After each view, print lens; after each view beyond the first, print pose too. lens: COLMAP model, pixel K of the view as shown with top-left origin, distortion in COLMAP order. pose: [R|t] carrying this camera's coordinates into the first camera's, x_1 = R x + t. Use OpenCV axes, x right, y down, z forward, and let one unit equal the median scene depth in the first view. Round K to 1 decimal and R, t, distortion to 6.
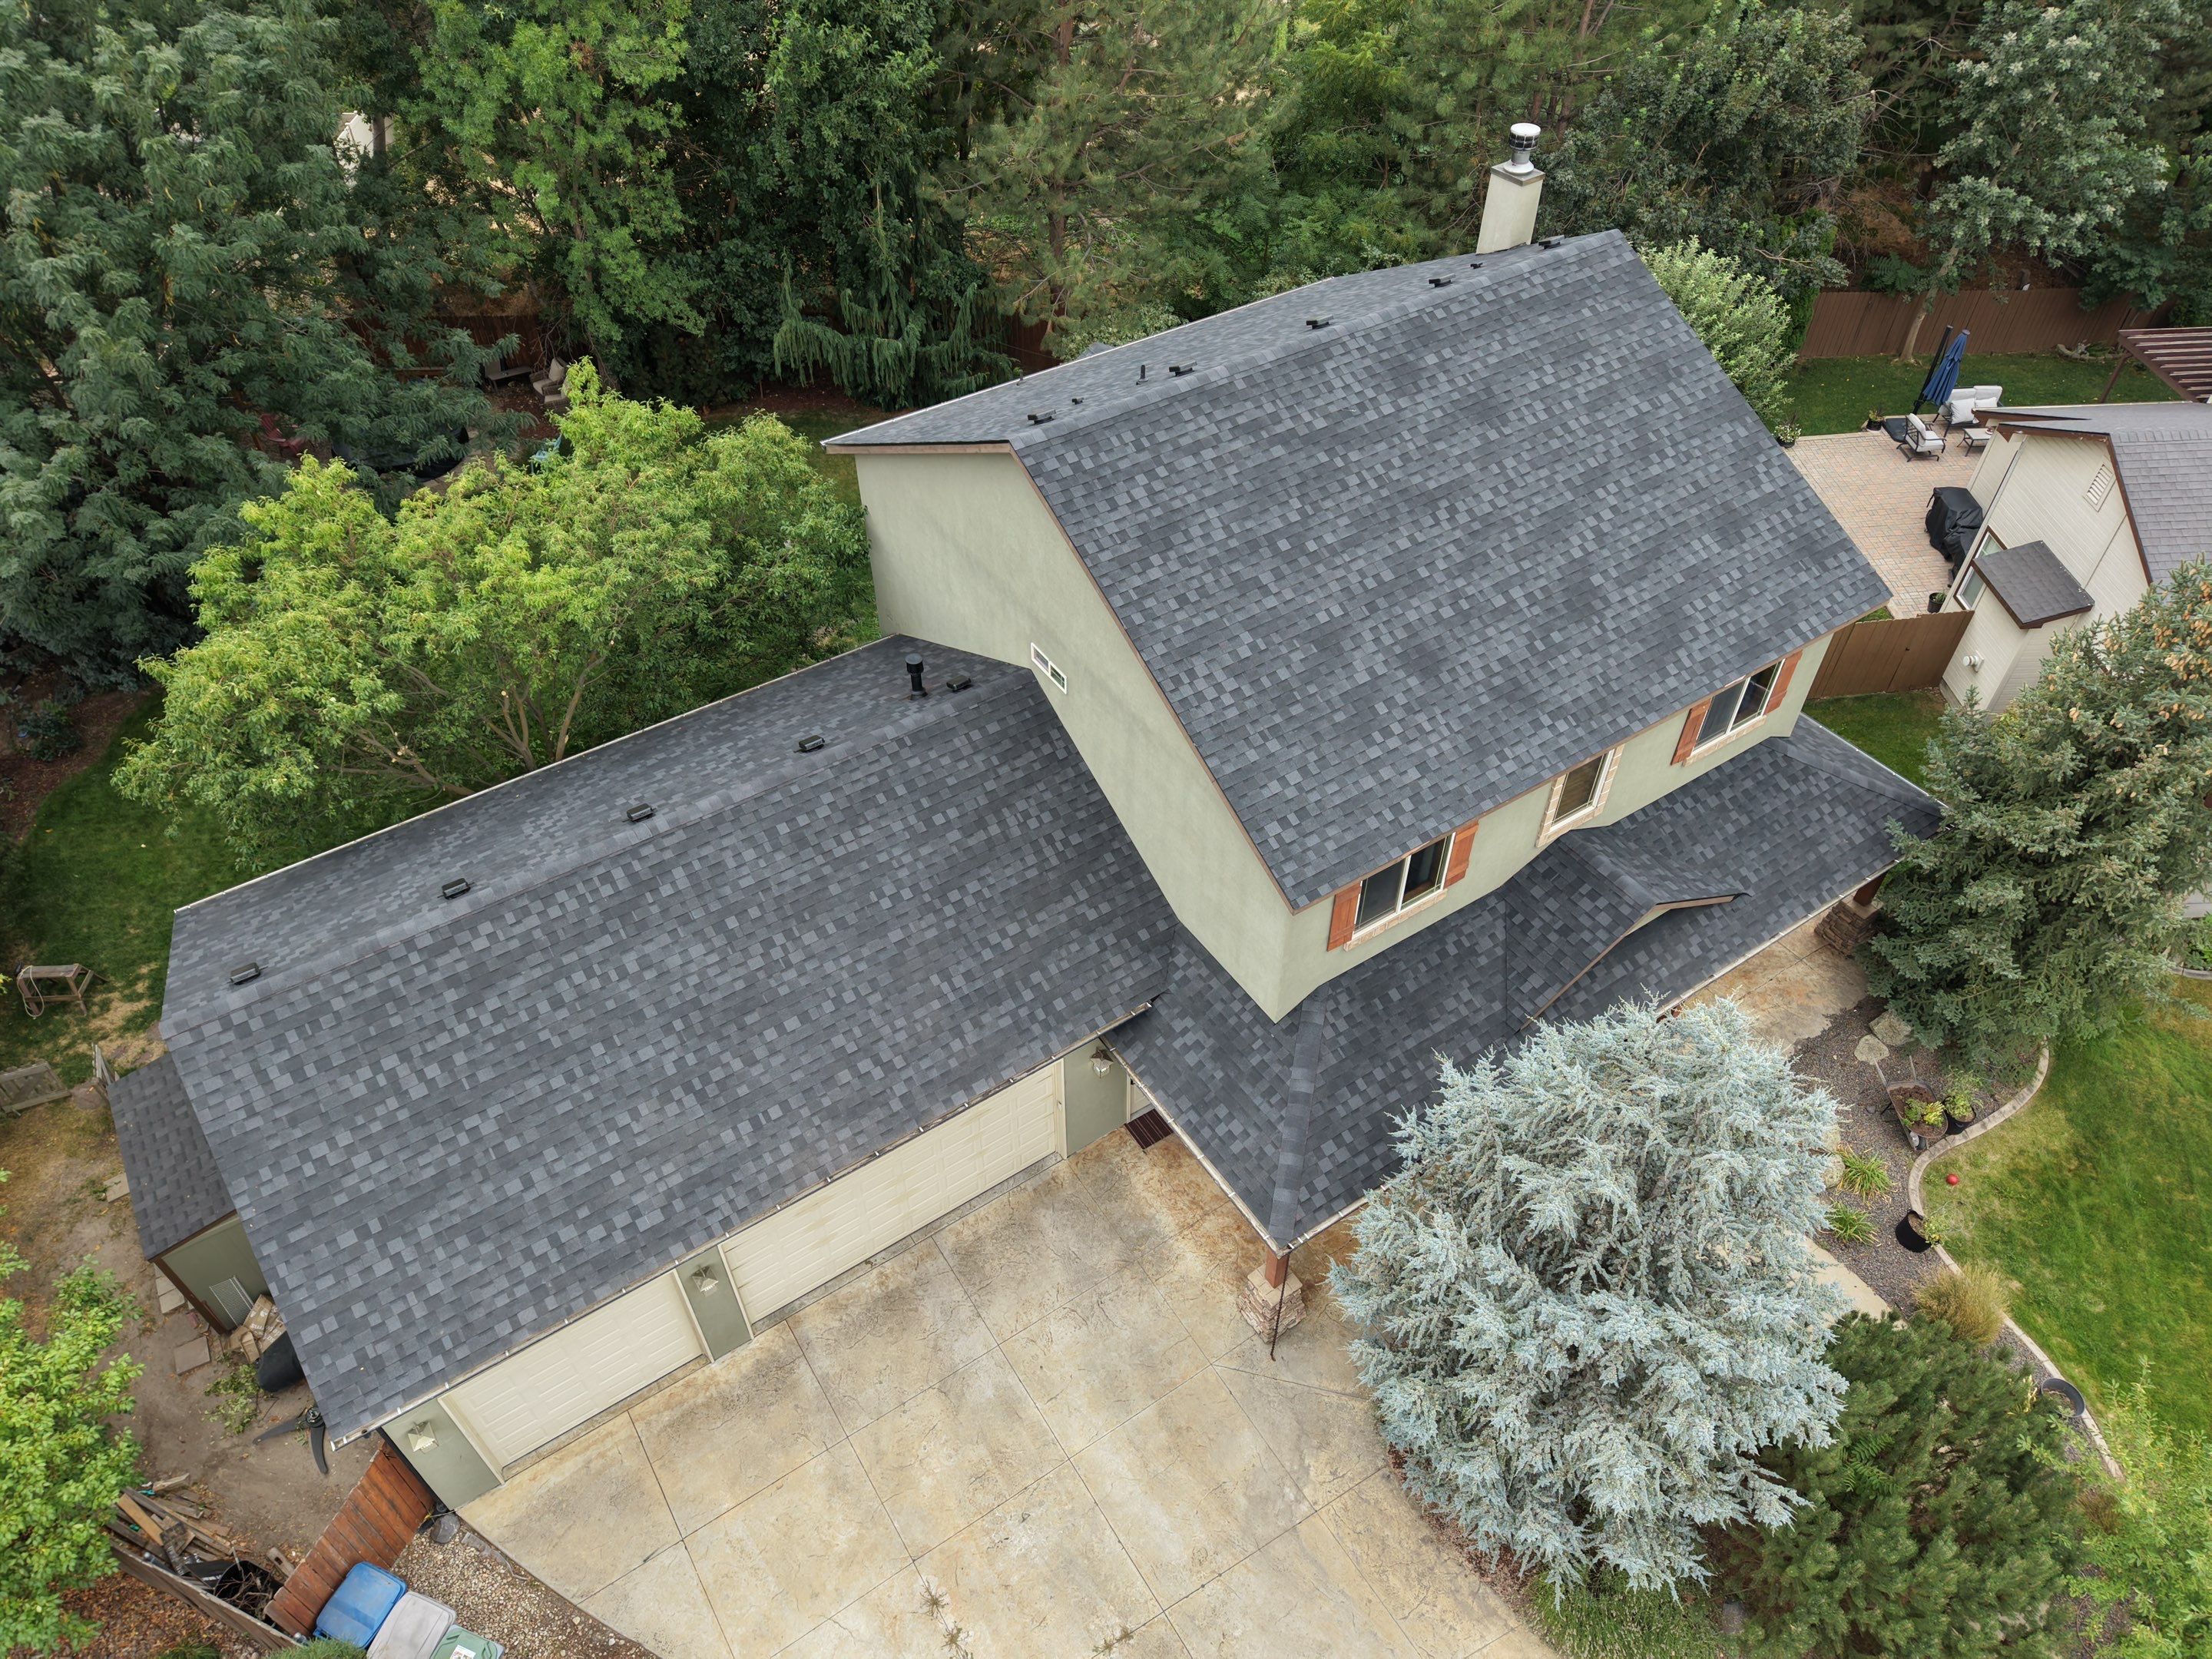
lens RADIAL K [[1481.6, 0, 1103.0], [0, 1481.6, 832.5], [0, 0, 1]] dist [0.019620, -0.015537]
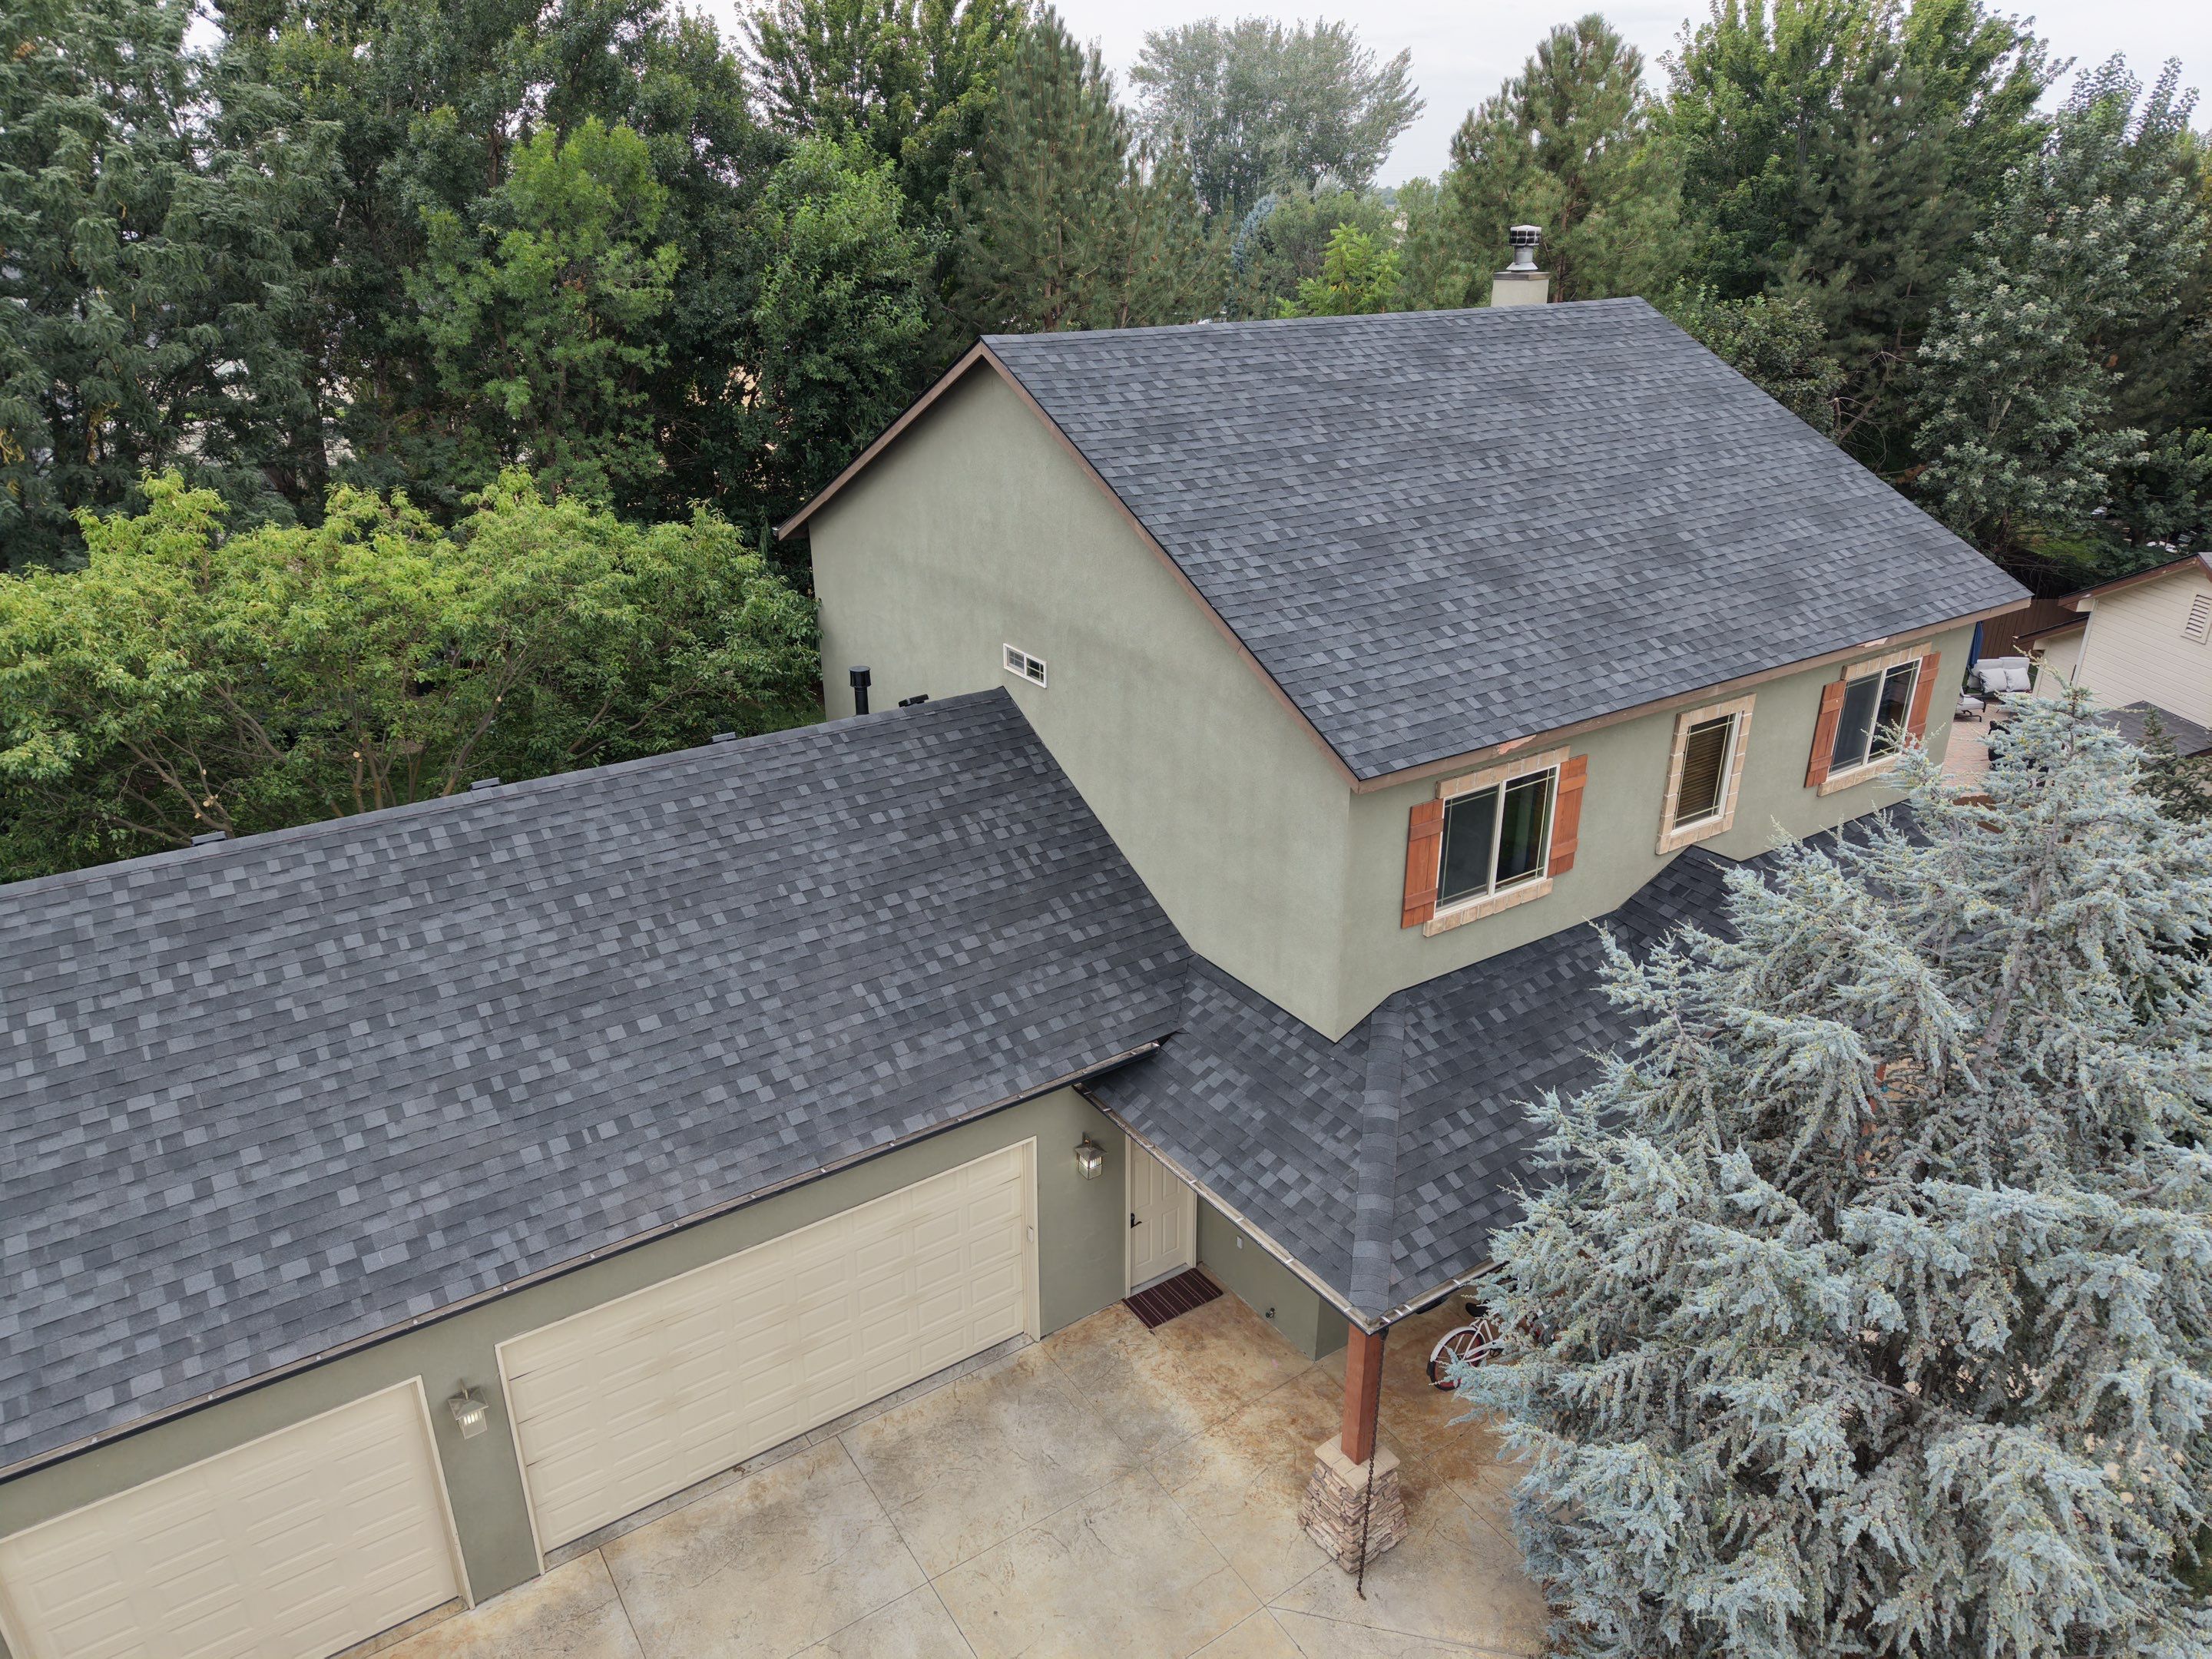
lens RADIAL K [[1481.6, 0, 1103.0], [0, 1481.6, 832.5], [0, 0, 1]] dist [0.019620, -0.015537]
pose [[0.999937, -0.000779, 0.011207, -0.002924], [0.004940, 0.926485, -0.376298, 0.306423], [-0.010090, 0.376330, 0.926431, 0.306842]]
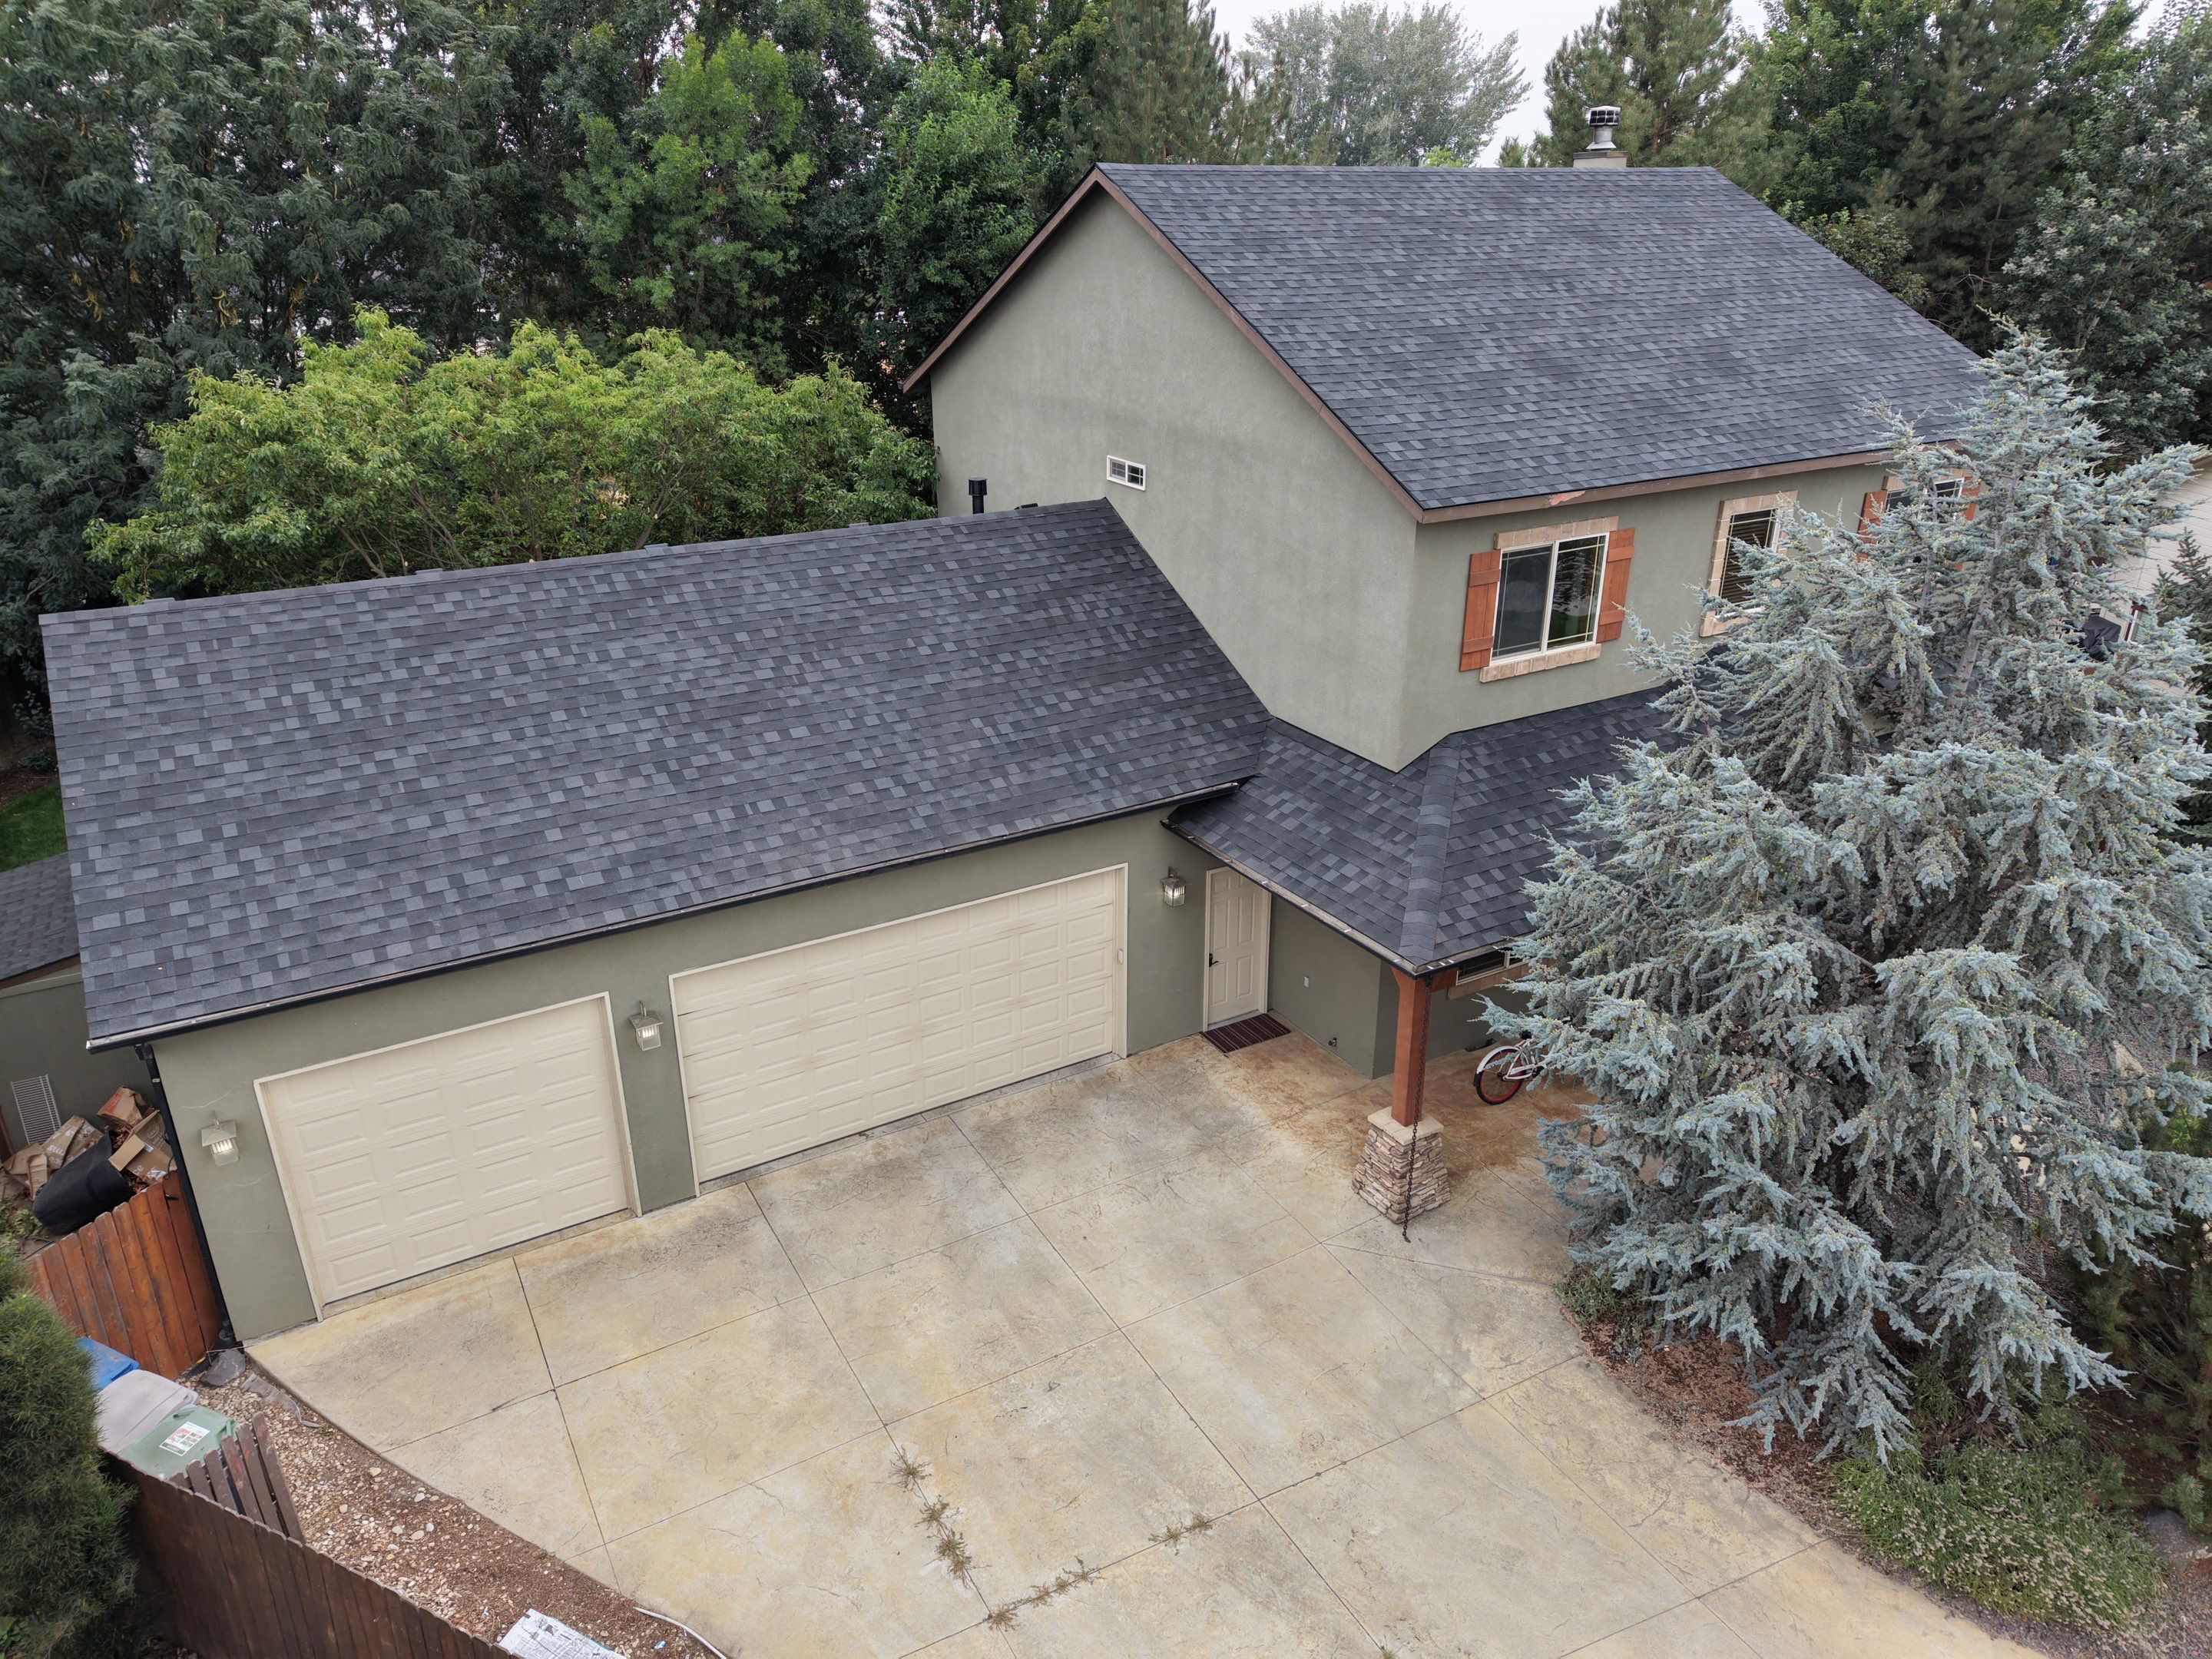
lens RADIAL K [[1481.6, 0, 1103.0], [0, 1481.6, 832.5], [0, 0, 1]] dist [0.019620, -0.015537]
pose [[0.998617, 0.023833, -0.046854, -0.003642], [-0.039723, 0.925898, -0.375679, 0.471704], [0.034428, 0.377021, 0.925565, 0.269354]]
